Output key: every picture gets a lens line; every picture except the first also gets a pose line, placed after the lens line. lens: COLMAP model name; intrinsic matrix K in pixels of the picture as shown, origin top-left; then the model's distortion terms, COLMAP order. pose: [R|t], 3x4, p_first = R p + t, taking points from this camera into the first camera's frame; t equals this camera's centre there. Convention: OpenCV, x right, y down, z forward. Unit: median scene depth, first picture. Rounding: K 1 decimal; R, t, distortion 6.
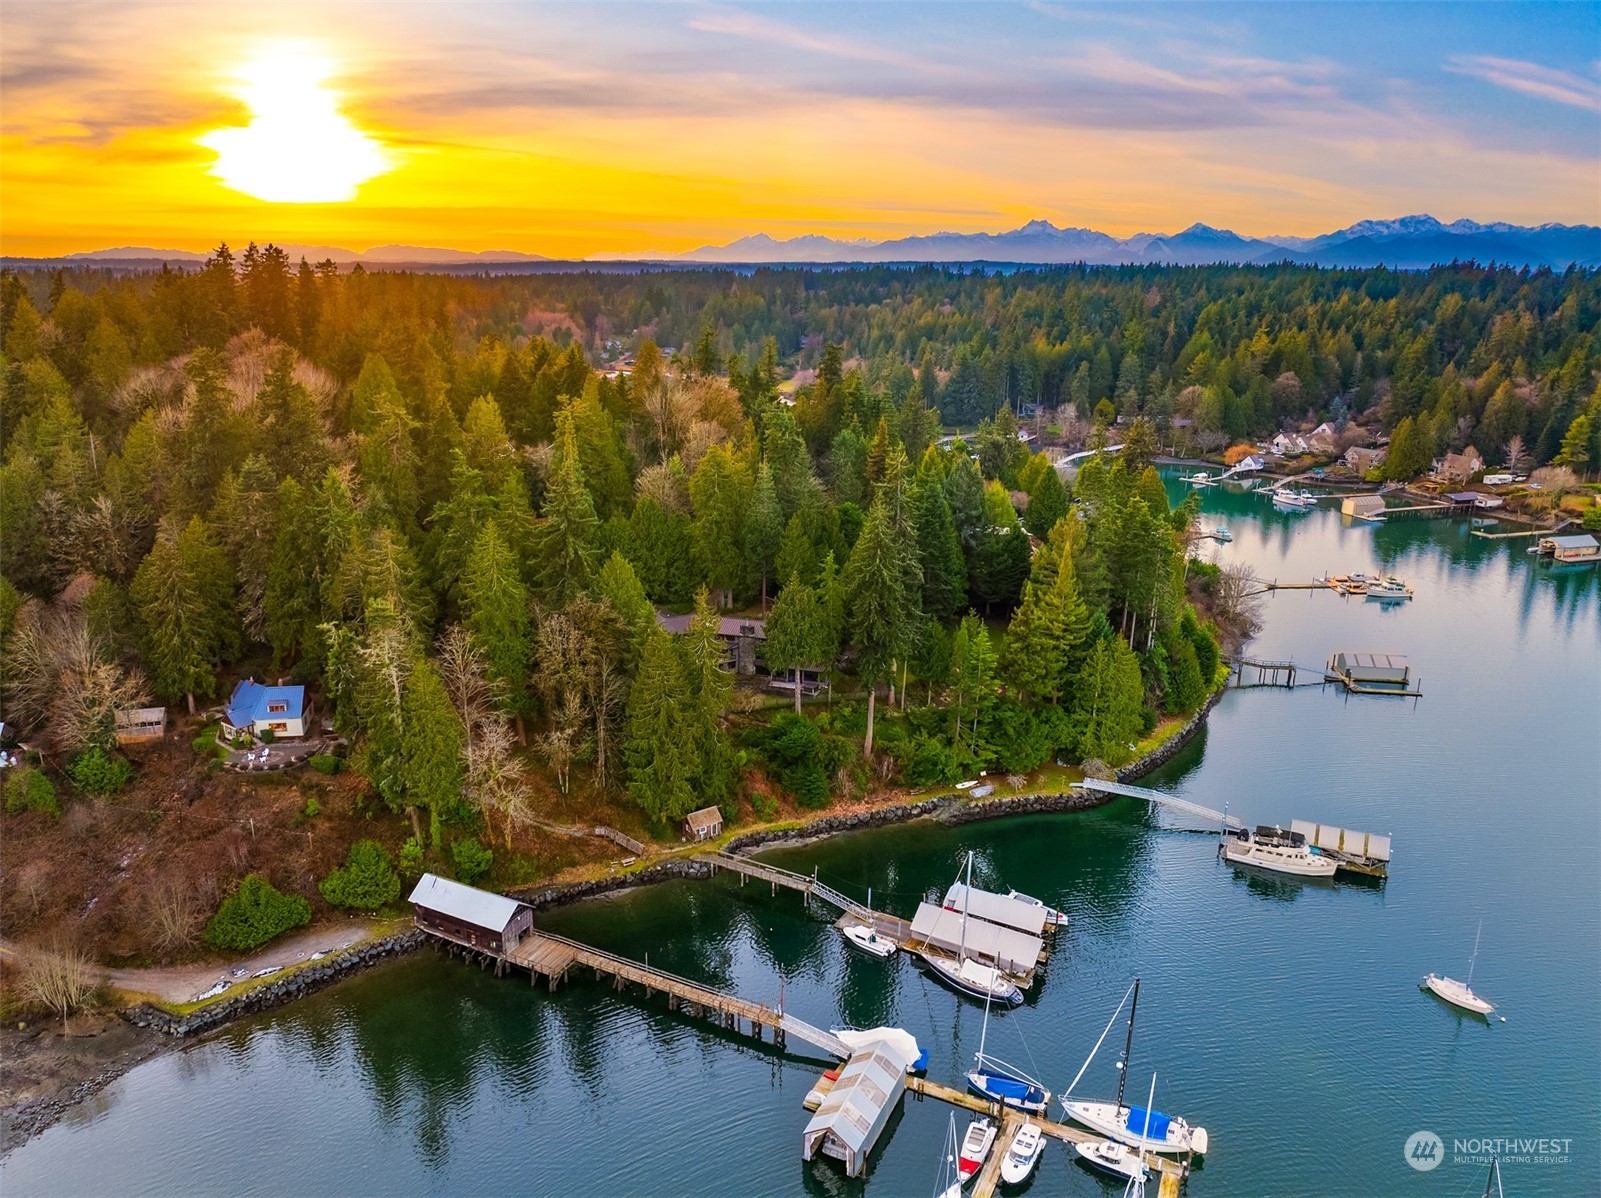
lens RADIAL K [[1145.1, 0, 800.5], [0, 1145.1, 599.0], [0, 0, 1]] dist [-0.023706, -0.000459]
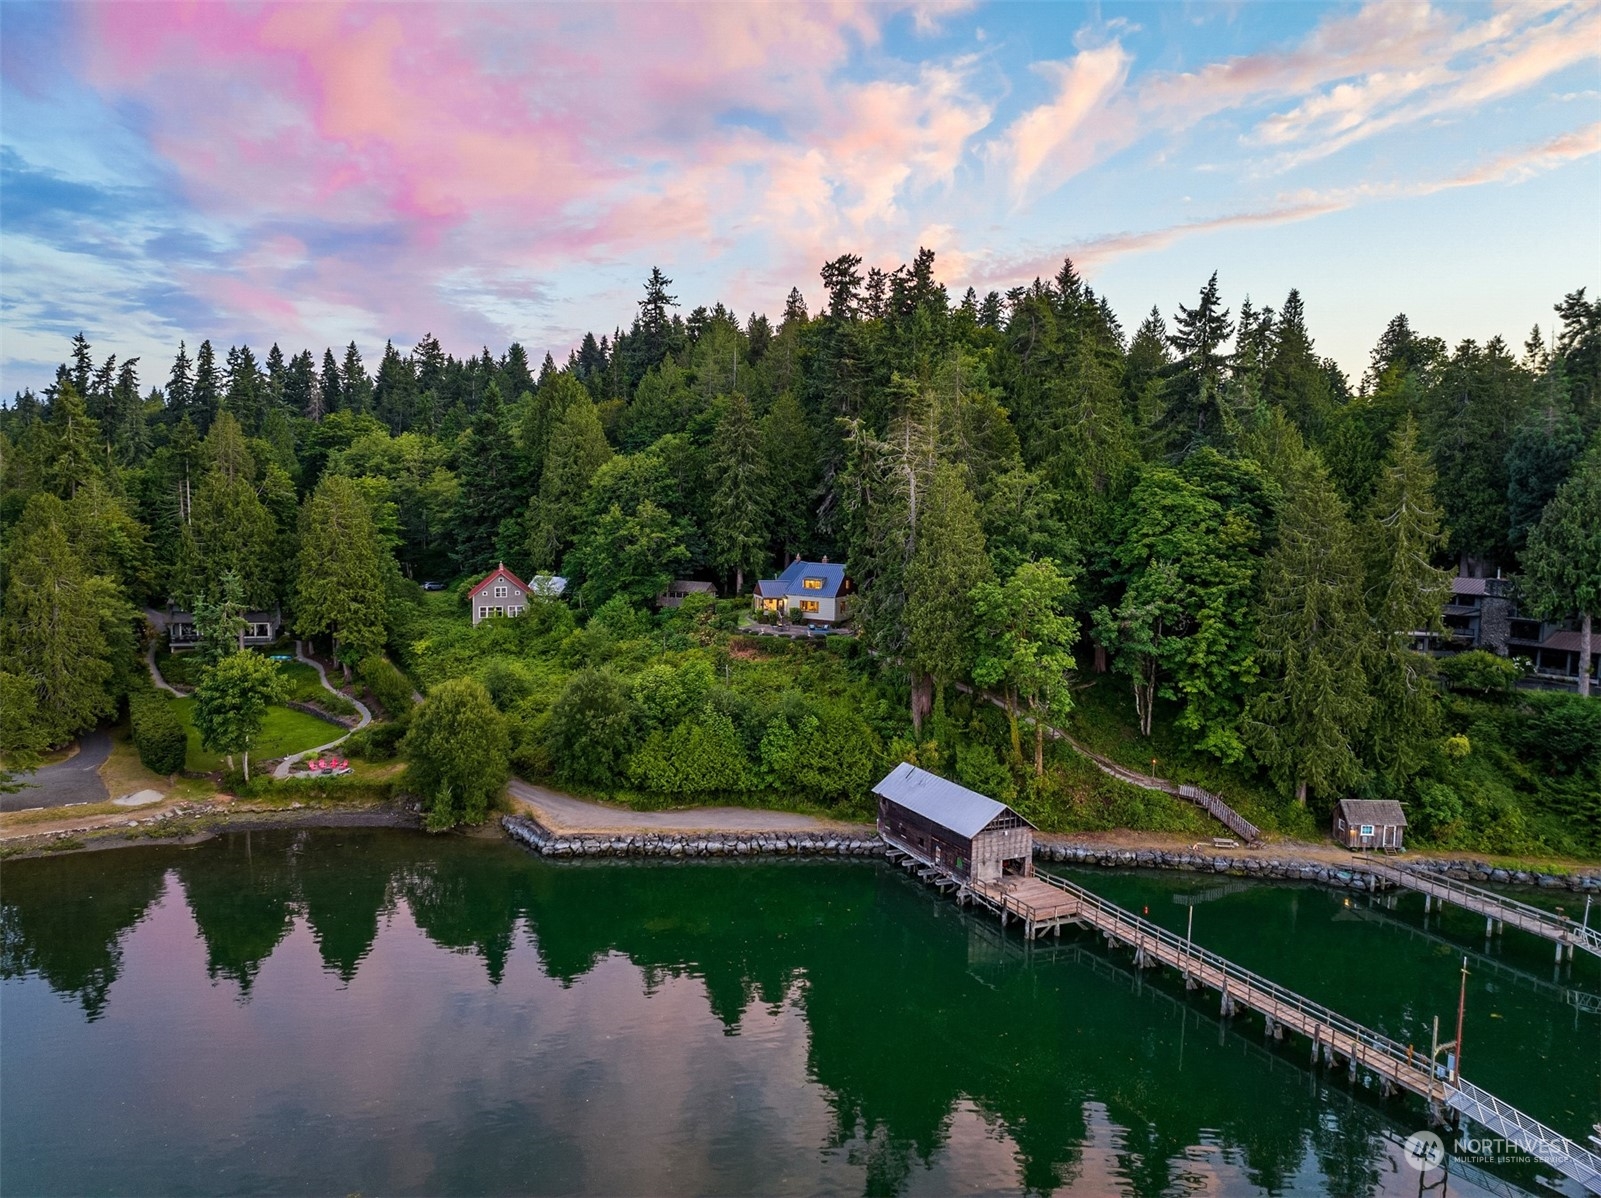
lens RADIAL K [[1145.1, 0, 800.5], [0, 1145.1, 599.0], [0, 0, 1]] dist [-0.023706, -0.000459]
pose [[0.797193, 0.055984, -0.601123, 0.028206], [-0.173544, 0.974917, -0.139354, 0.229254], [0.578243, 0.215413, 0.786913, 0.363509]]
